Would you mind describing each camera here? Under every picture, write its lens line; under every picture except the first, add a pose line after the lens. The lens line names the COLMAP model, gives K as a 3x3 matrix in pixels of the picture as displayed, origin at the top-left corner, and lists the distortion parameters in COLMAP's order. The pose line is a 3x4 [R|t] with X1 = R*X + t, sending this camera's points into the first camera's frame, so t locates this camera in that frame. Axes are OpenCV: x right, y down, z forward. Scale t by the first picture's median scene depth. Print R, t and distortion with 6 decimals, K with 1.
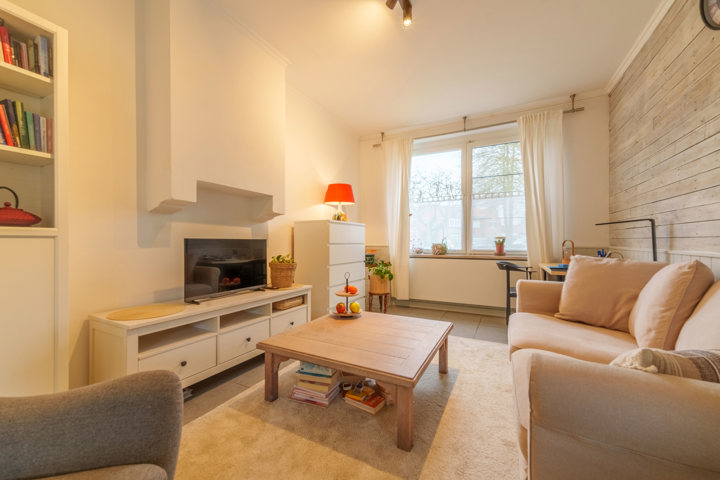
lens RADIAL K [[289.8, 0, 356.9], [0, 289.8, 241.7], [0, 0, 1]] dist [0.018318, 0.000264]
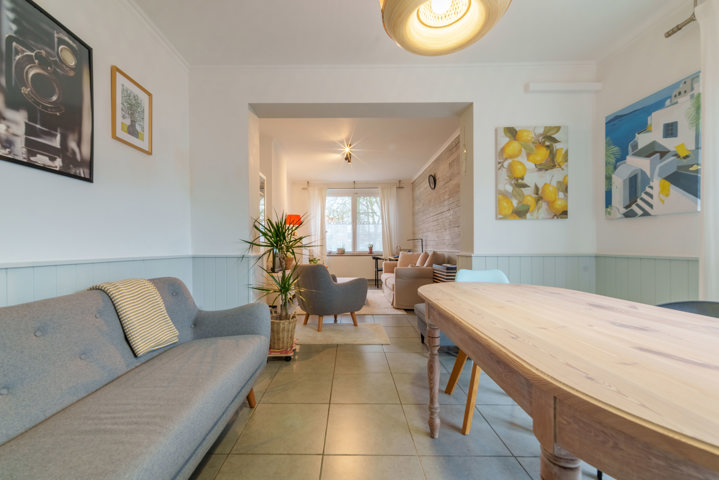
lens RADIAL K [[289.4, 0, 358.2], [0, 289.4, 244.4], [0, 0, 1]] dist [0.018318, 0.000264]
pose [[0.881092, 0.000842, 0.472944, -0.540475], [0.003709, 0.999955, -0.008692, 0.000918], [-0.472930, 0.009412, 0.881050, -0.726745]]
